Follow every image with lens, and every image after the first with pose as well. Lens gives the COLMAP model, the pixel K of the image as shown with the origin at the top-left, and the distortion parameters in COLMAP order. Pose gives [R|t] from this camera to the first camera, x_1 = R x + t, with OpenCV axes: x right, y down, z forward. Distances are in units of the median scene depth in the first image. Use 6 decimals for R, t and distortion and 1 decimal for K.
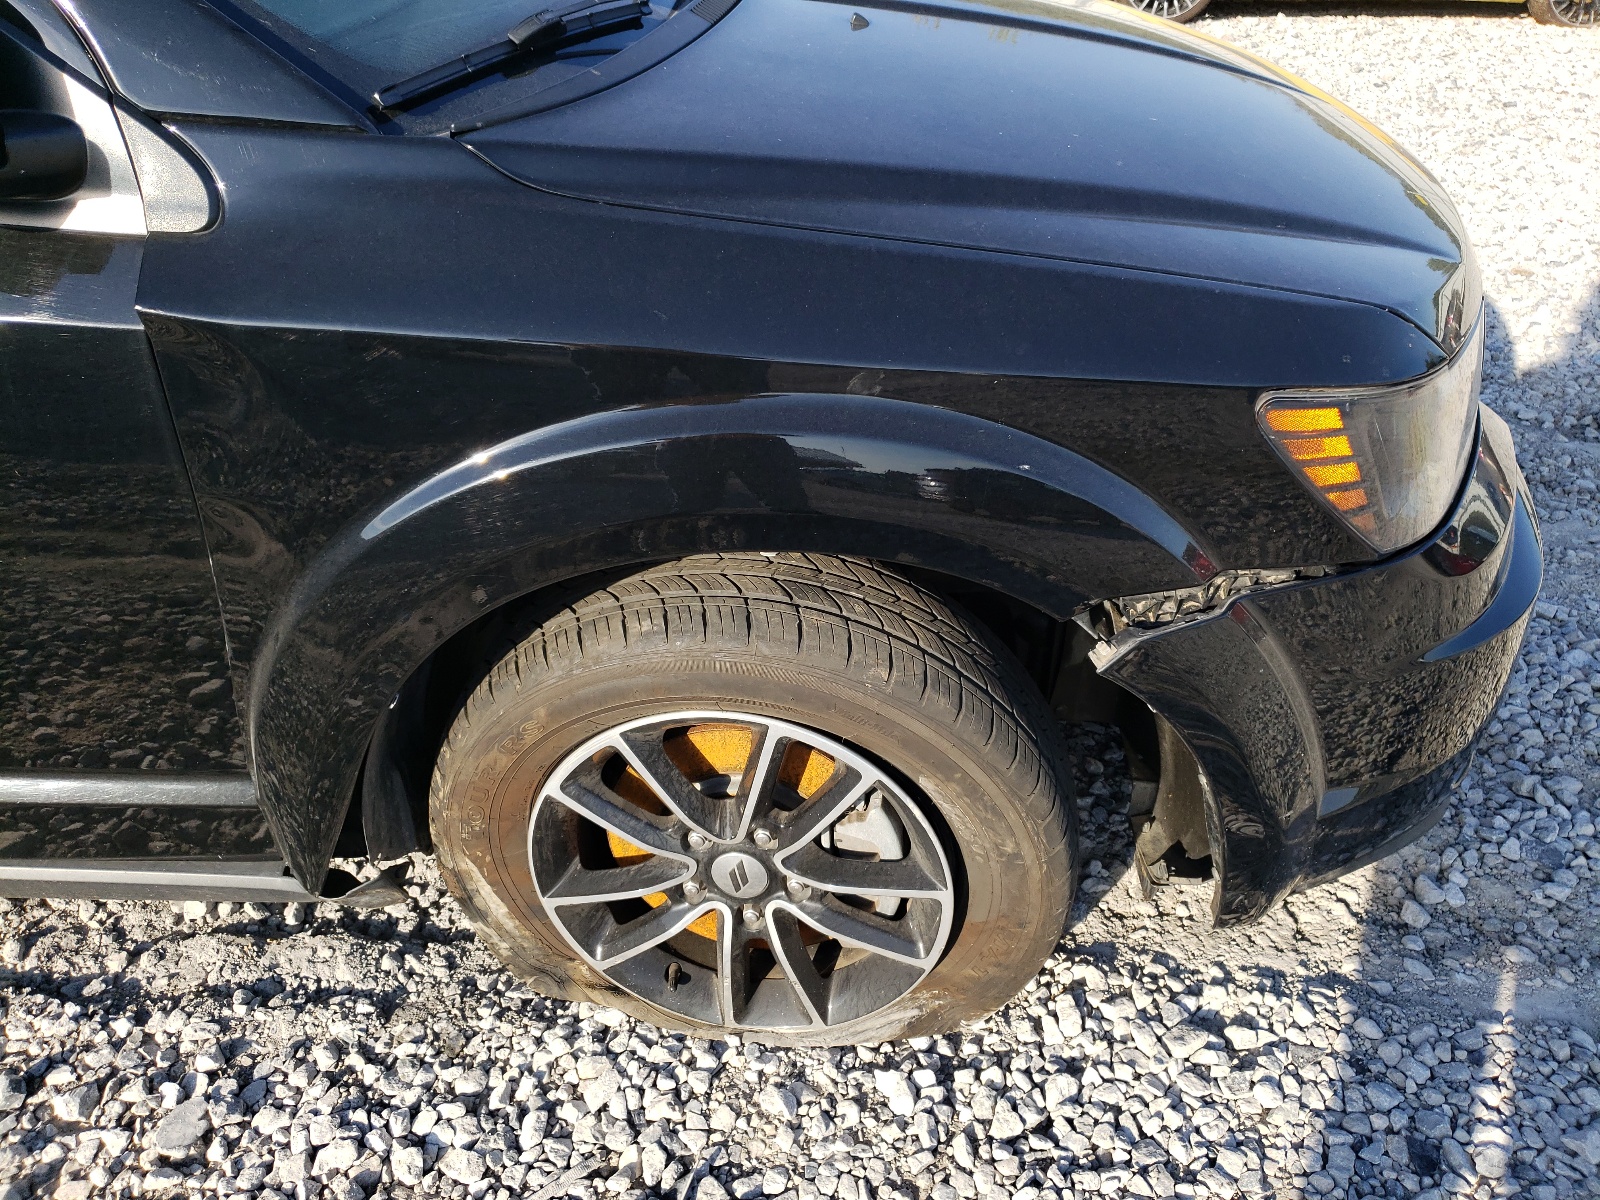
lens RADIAL K [[1203.0, 0, 800.1], [0, 1203.0, 600.0], [0, 0, 1]] dist [0.011674, 0.008272]
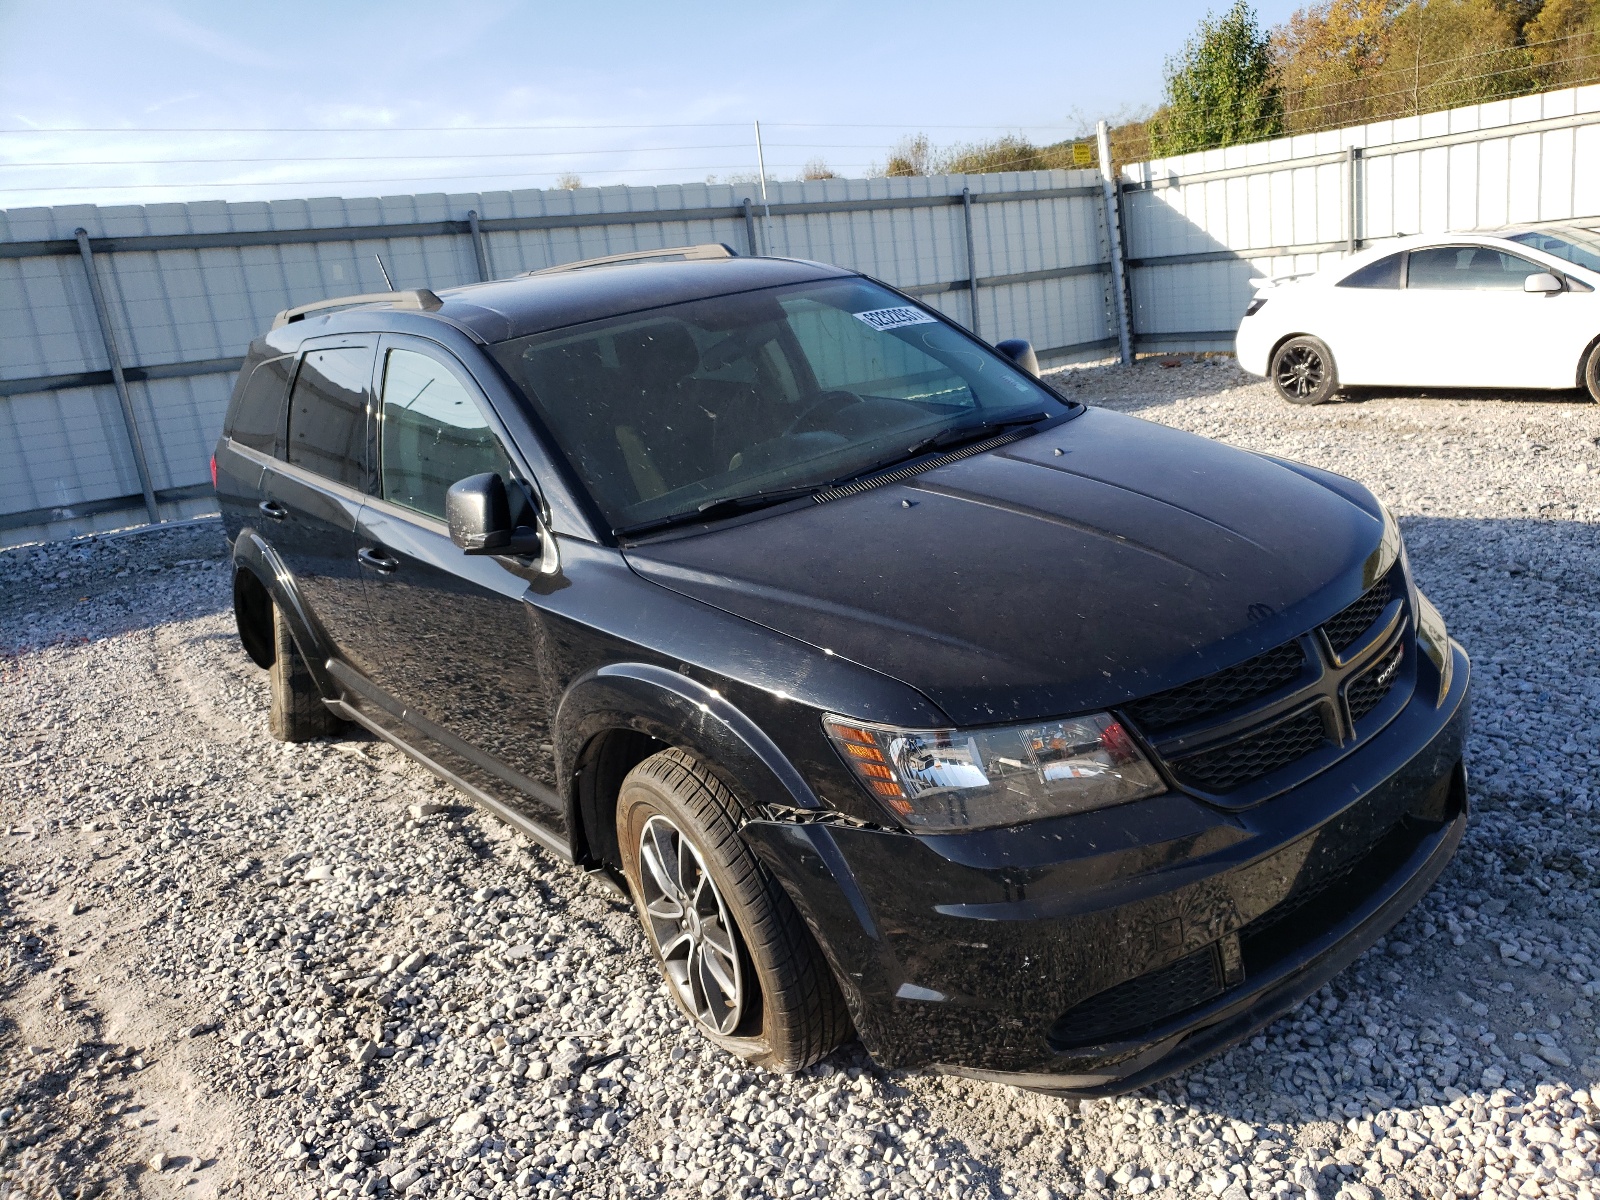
lens RADIAL K [[1203.0, 0, 806.1], [0, 1203.0, 606.5], [0, 0, 1]] dist [0.011674, 0.008272]
pose [[0.634024, 0.114935, -0.764725, 1.406846], [-0.295007, 0.950057, -0.101797, -0.100640], [0.714832, 0.290141, 0.636265, -0.222320]]
